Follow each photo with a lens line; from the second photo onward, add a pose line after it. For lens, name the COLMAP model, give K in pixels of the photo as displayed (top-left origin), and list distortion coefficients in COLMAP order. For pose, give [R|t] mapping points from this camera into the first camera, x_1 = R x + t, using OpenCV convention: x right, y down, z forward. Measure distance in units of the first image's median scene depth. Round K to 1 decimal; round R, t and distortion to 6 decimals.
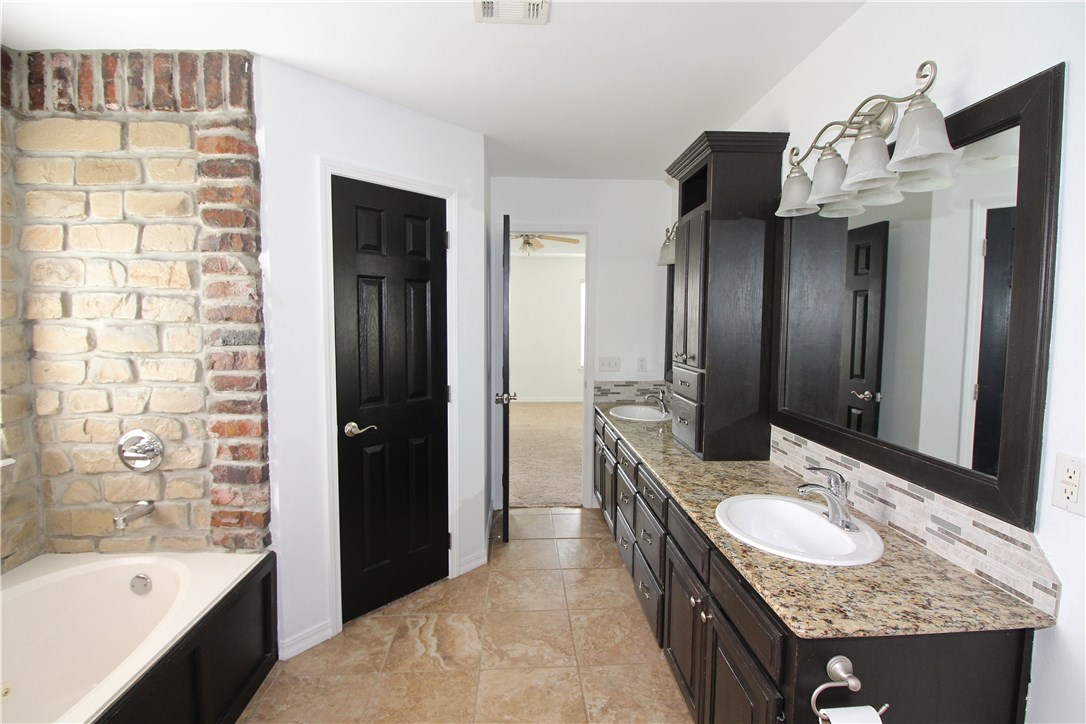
lens RADIAL K [[501.8, 0, 545.5], [0, 501.8, 359.9], [0, 0, 1]] dist [-0.007443, -0.008905]
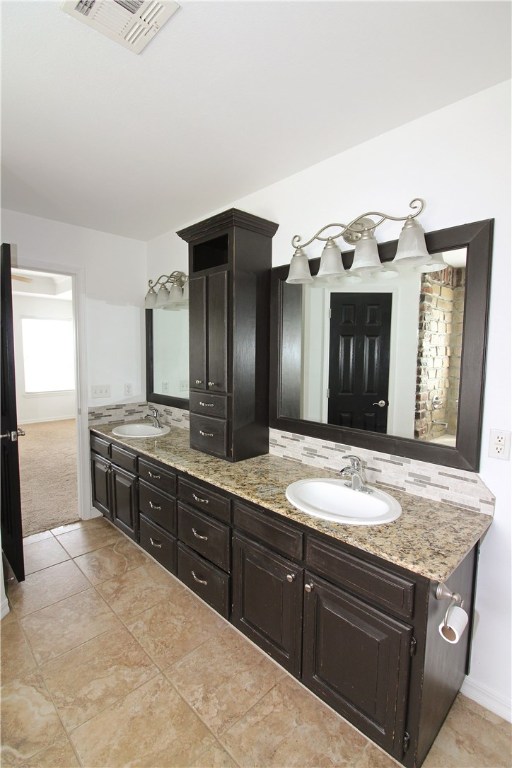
lens RADIAL K [[354.9, 0, 253.1], [0, 354.9, 382.1], [0, 0, 1]] dist [-0.007443, -0.008905]
pose [[0.757715, -0.054552, 0.650301, -0.300629], [0.048291, 0.998455, 0.027489, -0.040424], [-0.650796, 0.010575, 0.759179, 0.333662]]
